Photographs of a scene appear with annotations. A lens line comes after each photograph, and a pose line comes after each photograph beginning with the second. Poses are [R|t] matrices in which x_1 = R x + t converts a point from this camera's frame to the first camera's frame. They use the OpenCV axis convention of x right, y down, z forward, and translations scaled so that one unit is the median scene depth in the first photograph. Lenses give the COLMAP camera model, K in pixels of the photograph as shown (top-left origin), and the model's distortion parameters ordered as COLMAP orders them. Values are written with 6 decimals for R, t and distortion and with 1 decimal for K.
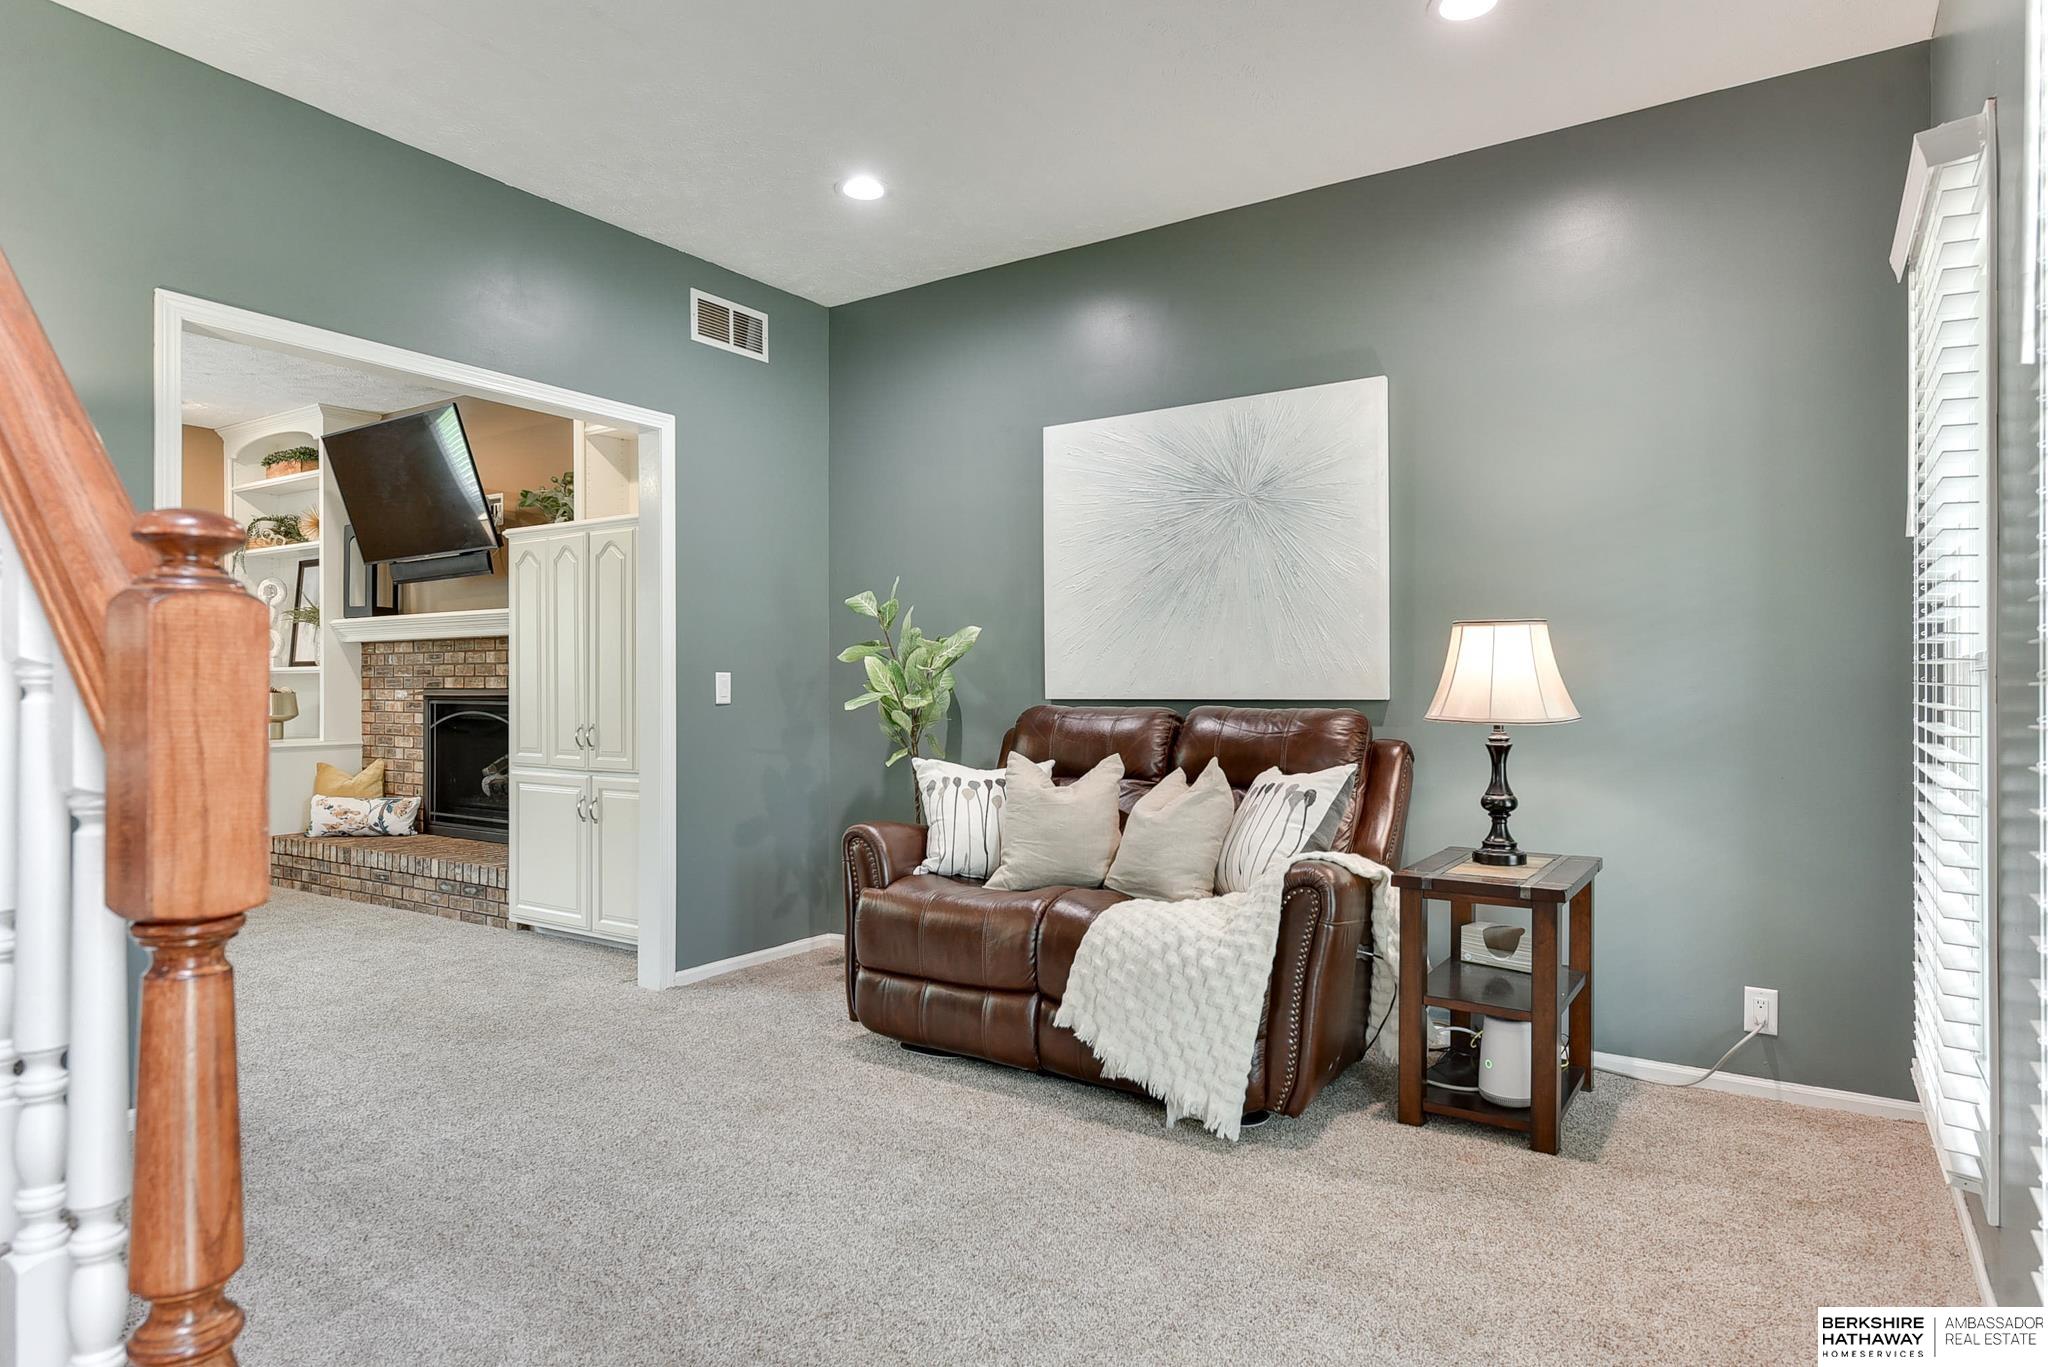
lens RADIAL K [[1236.6, 0, 1019.9], [0, 1236.6, 690.4], [0, 0, 1]] dist [-0.005286, -0.000690]
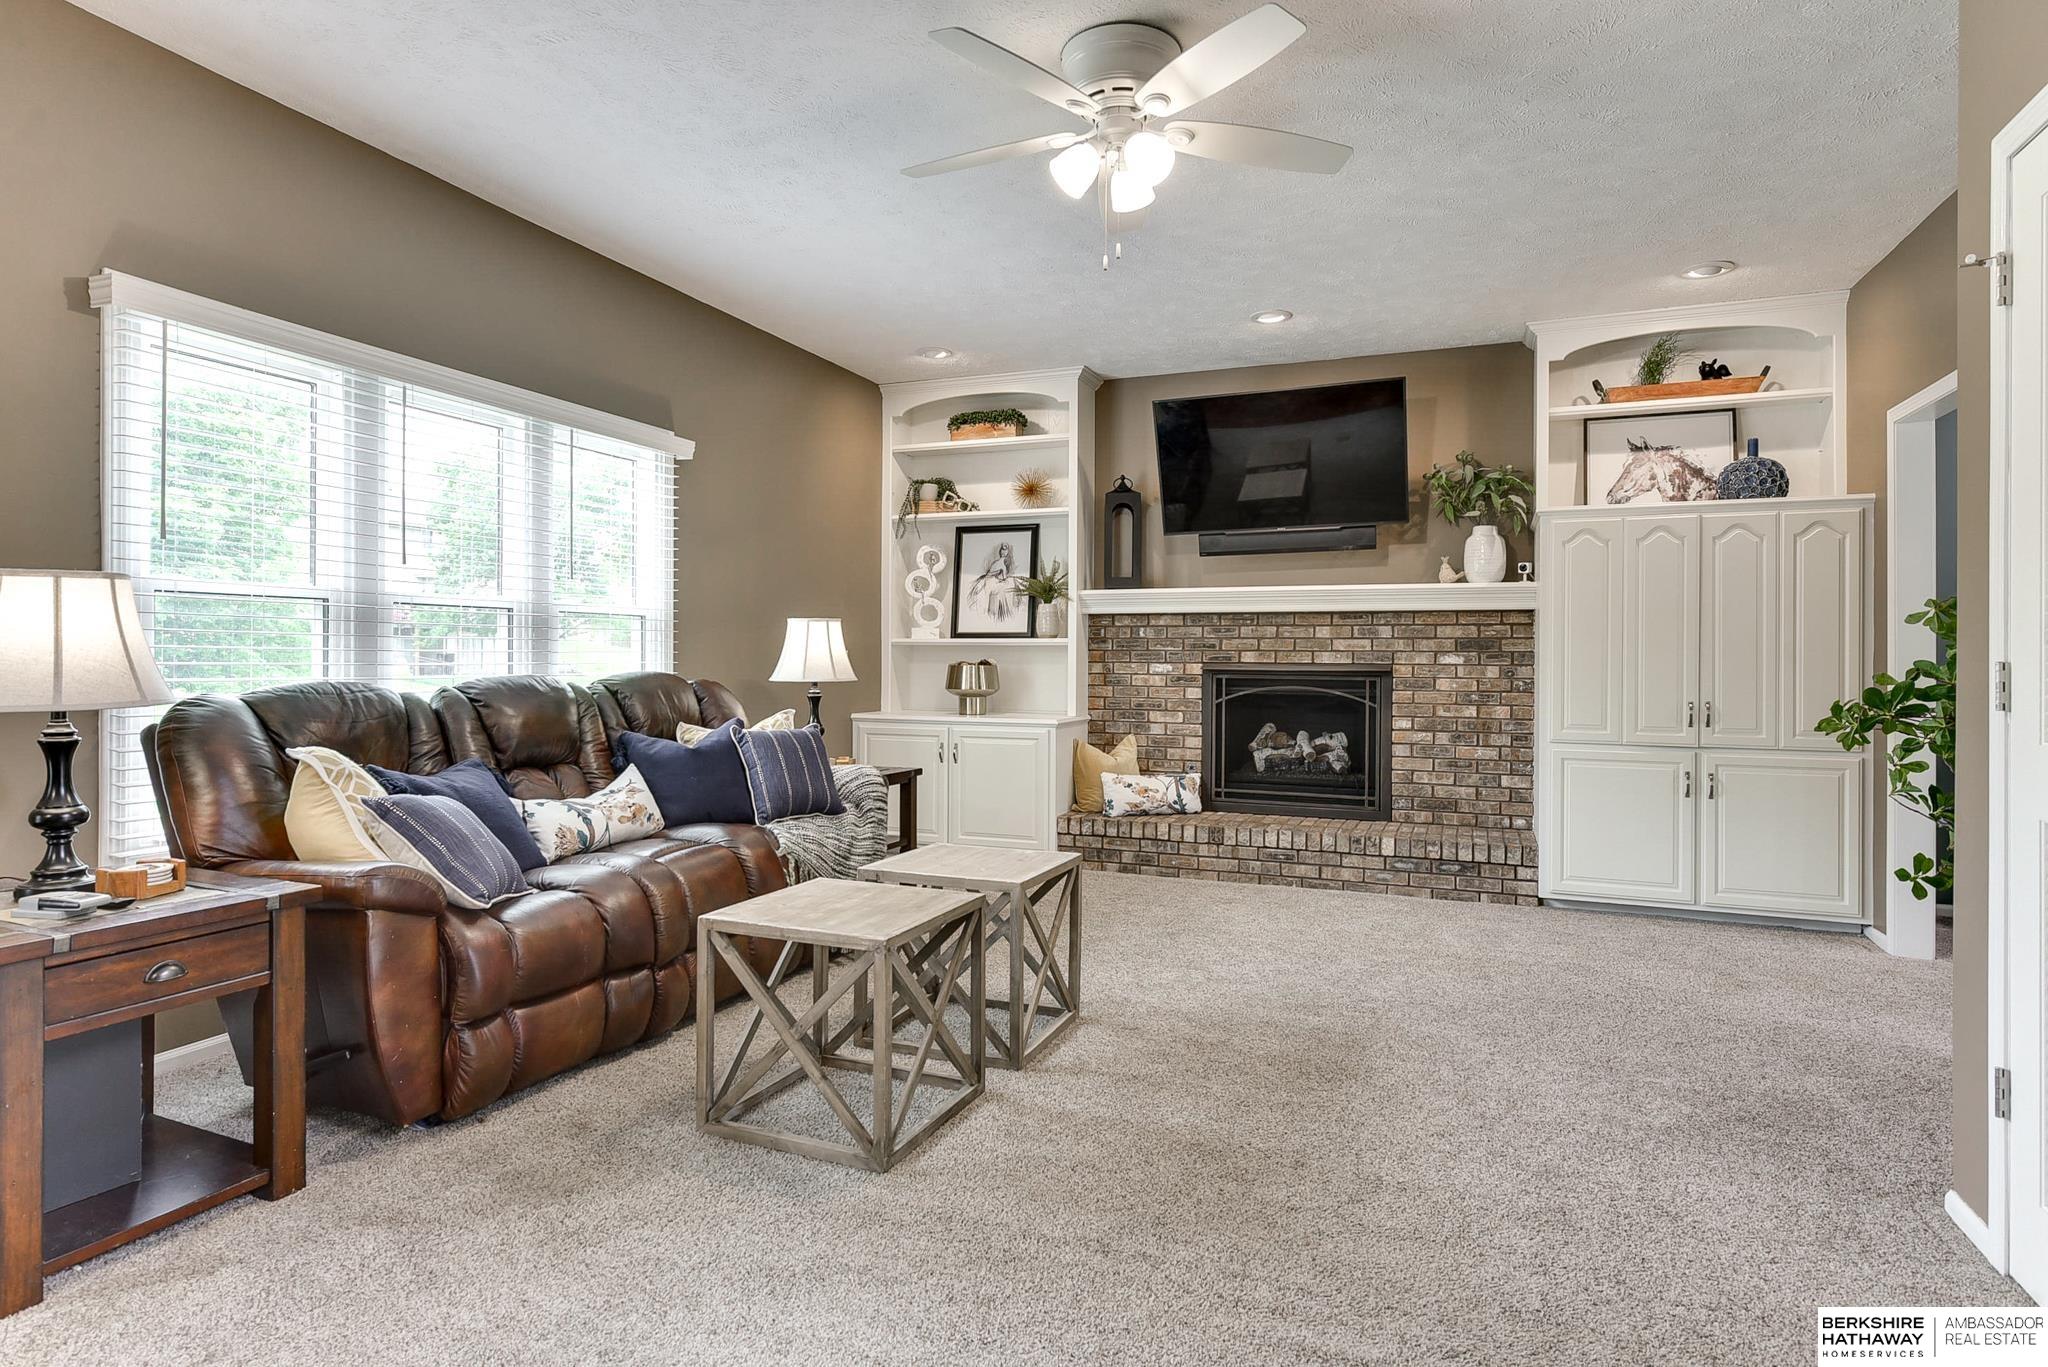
lens RADIAL K [[1142.5, 0, 1023.1], [0, 1142.5, 670.5], [0, 0, 1]] dist [0.005616, -0.002305]
pose [[0.980510, 0.006545, 0.196361, -0.807312], [-0.007782, 0.999954, 0.005525, 0.000849], [-0.196316, -0.006945, 0.980516, 0.140589]]
